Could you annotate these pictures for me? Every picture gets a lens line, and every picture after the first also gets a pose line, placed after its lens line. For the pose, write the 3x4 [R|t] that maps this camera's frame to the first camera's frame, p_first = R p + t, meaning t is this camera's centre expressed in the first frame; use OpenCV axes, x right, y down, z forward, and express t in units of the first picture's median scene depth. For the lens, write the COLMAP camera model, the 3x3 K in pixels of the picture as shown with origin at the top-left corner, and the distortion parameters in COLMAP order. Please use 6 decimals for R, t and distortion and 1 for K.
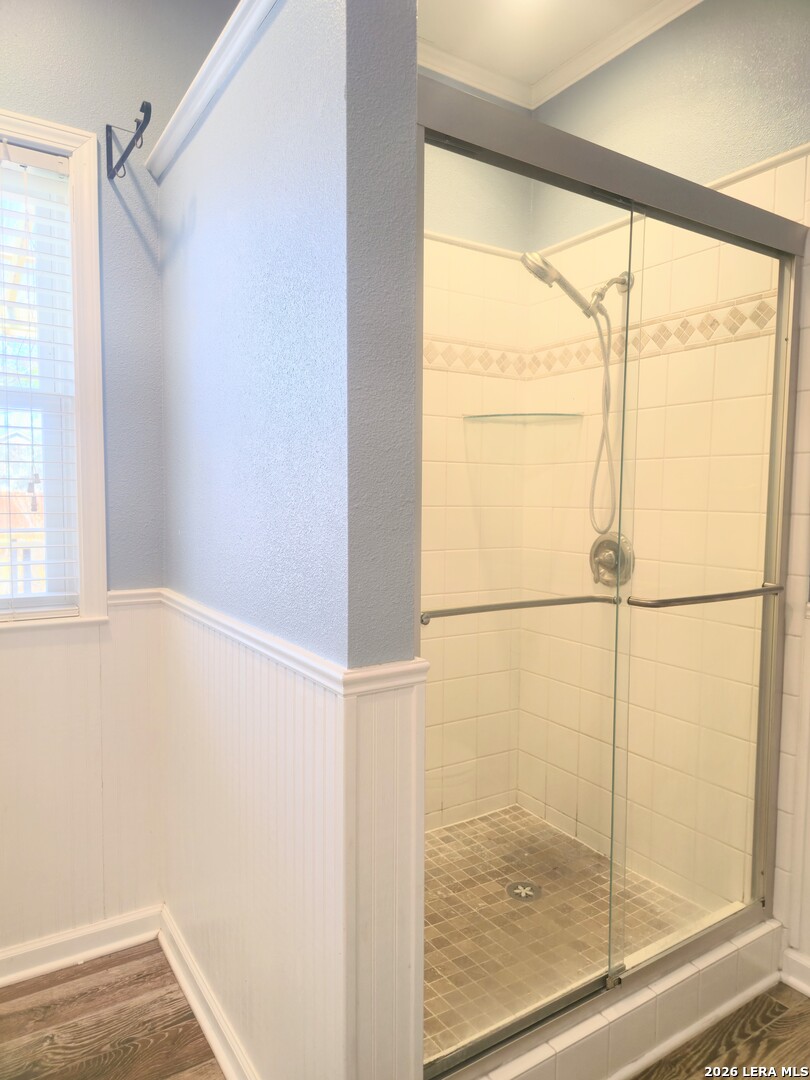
lens RADIAL K [[713.2, 0, 400.7], [0, 713.2, 547.7], [0, 0, 1]] dist [0.053827, -0.042610]
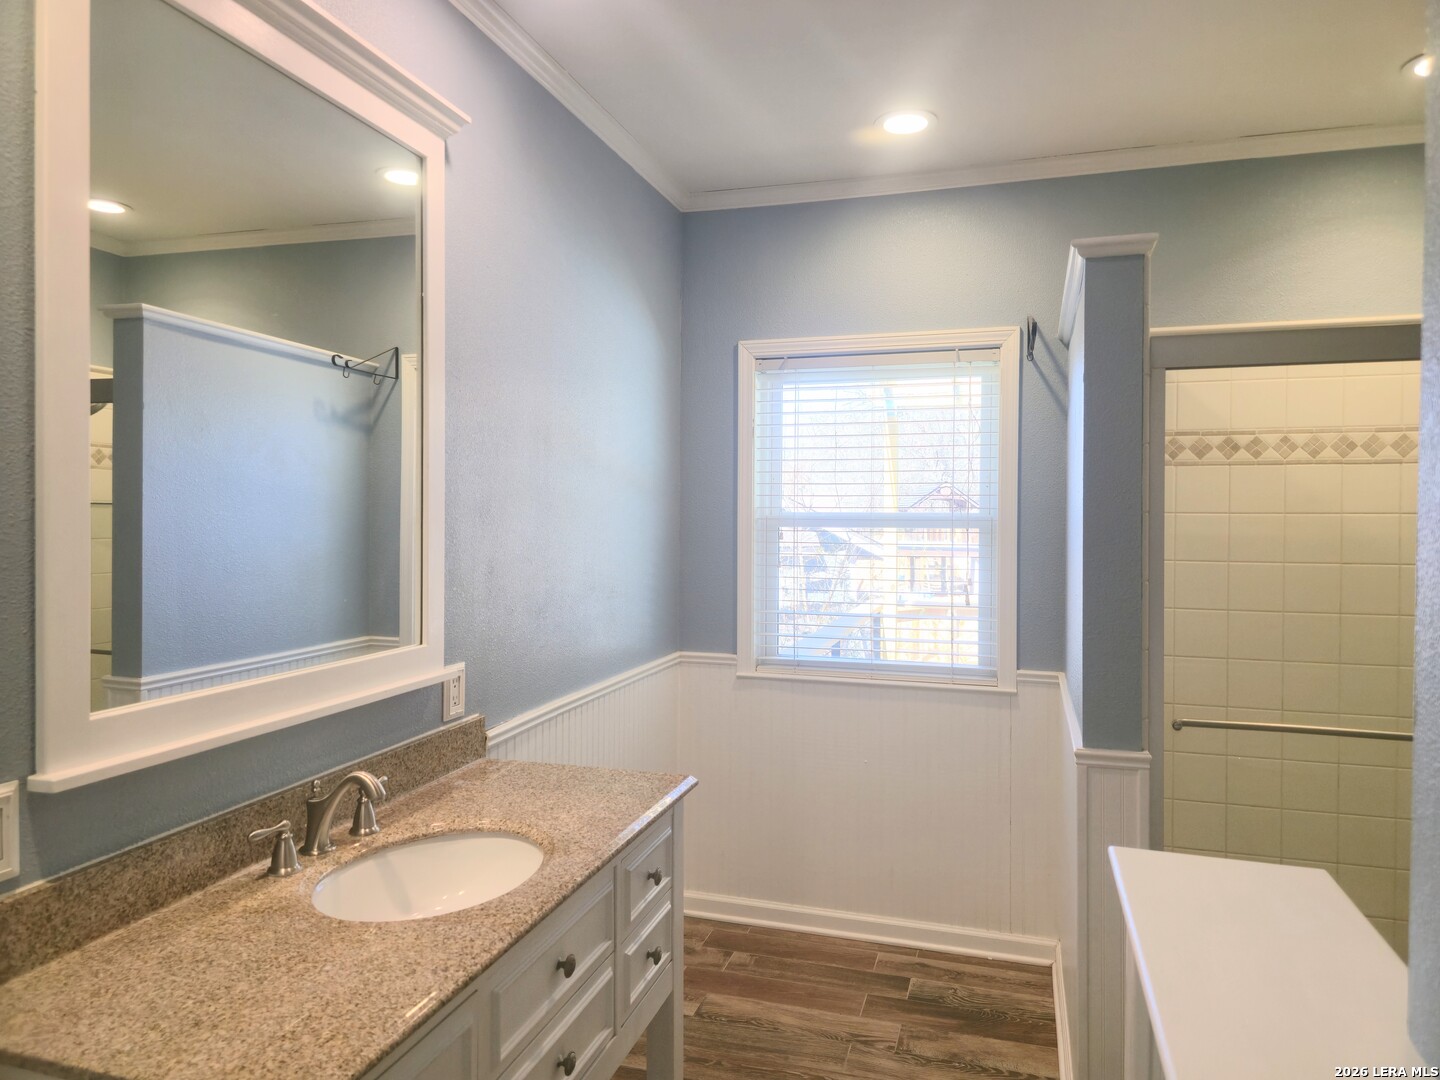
lens RADIAL K [[951.0, 0, 723.4], [0, 951.0, 537.0], [0, 0, 1]] dist [0.053827, -0.042610]
pose [[0.642523, 0.008319, -0.766221, 0.587762], [-0.051045, 0.998185, -0.031967, -0.099483], [0.764564, 0.059651, 0.641782, -0.528951]]
